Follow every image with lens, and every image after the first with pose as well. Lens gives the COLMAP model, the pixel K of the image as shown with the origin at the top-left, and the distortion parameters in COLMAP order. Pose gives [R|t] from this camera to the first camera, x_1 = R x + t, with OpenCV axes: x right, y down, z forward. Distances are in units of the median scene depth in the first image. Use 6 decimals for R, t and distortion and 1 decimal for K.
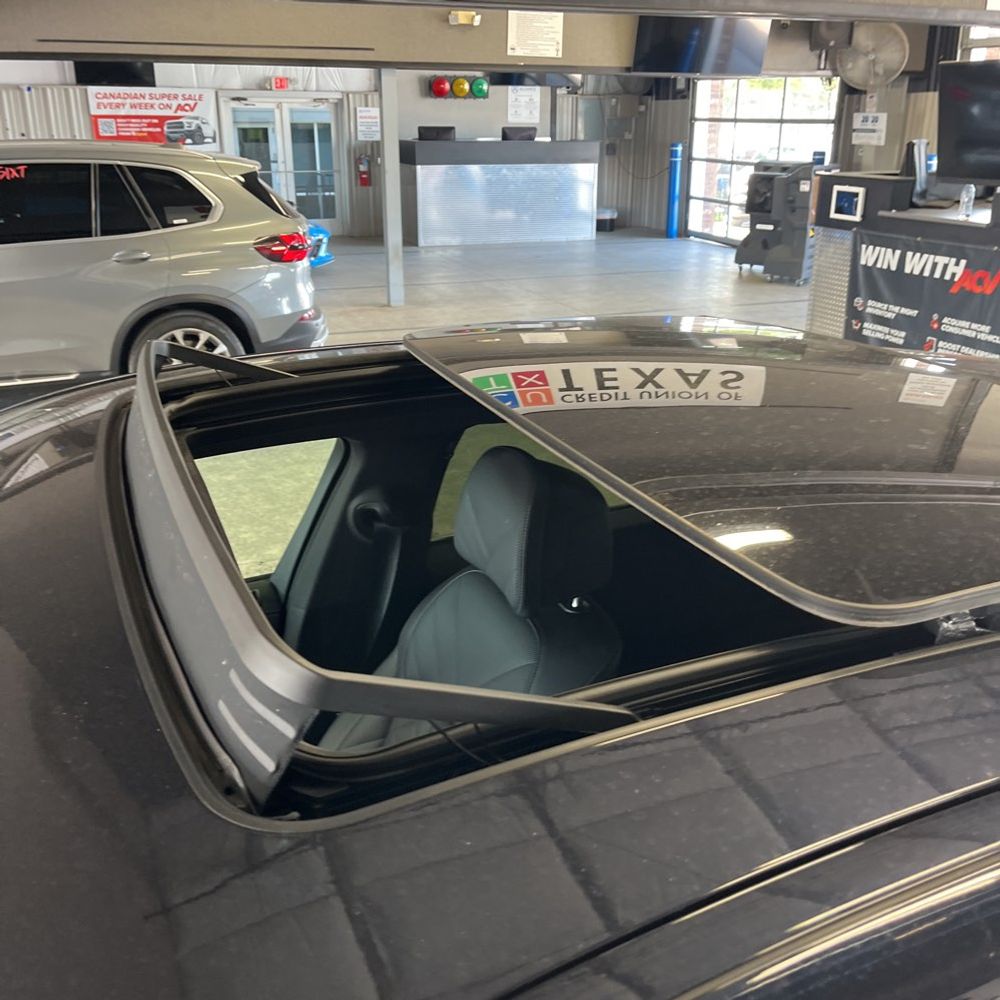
lens RADIAL K [[1019.4, 0, 514.6], [0, 1019.4, 497.6], [0, 0, 1]] dist [0.057775, -0.070031]
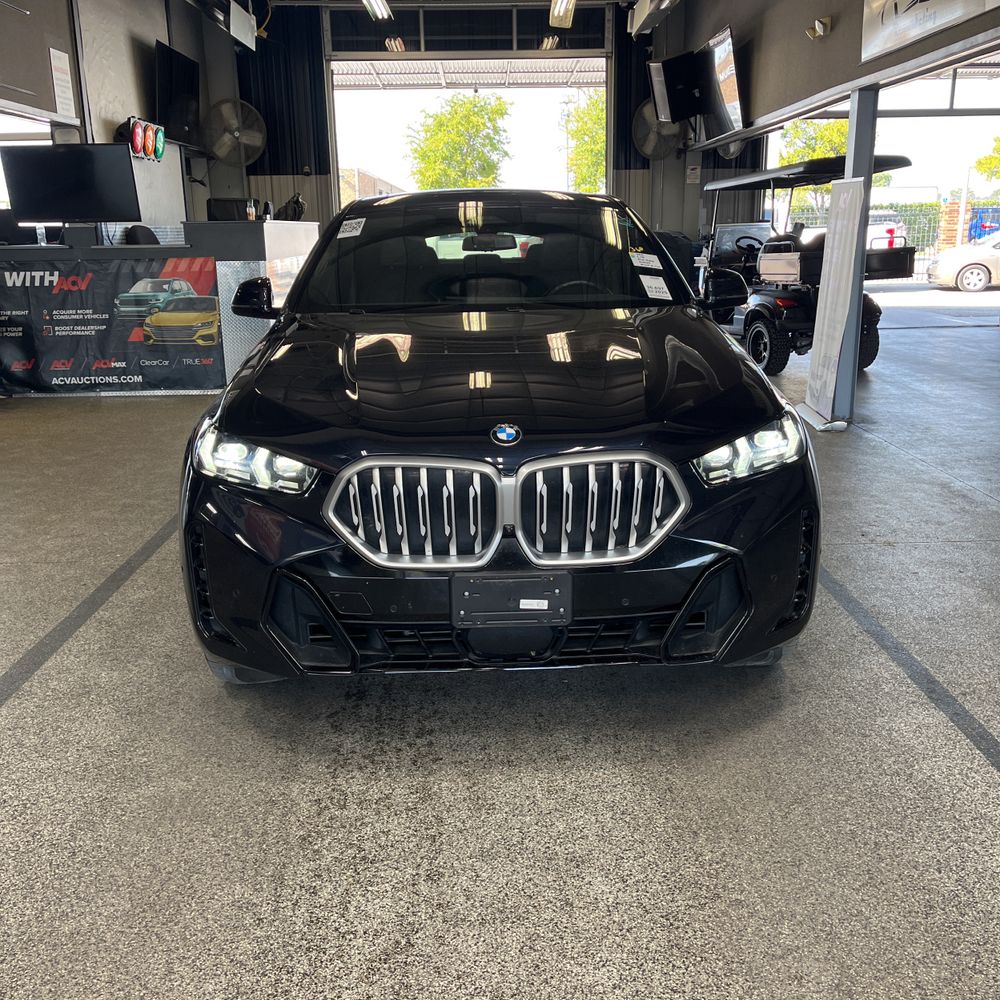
lens RADIAL K [[1009.4, 0, 504.4], [0, 1009.4, 497.4], [0, 0, 1]] dist [0.050658, -0.059252]
pose [[0.350040, -0.250128, 0.902723, -0.345171], [0.341601, 0.931412, 0.125618, 0.053306], [-0.872227, 0.264400, 0.411476, -0.053985]]
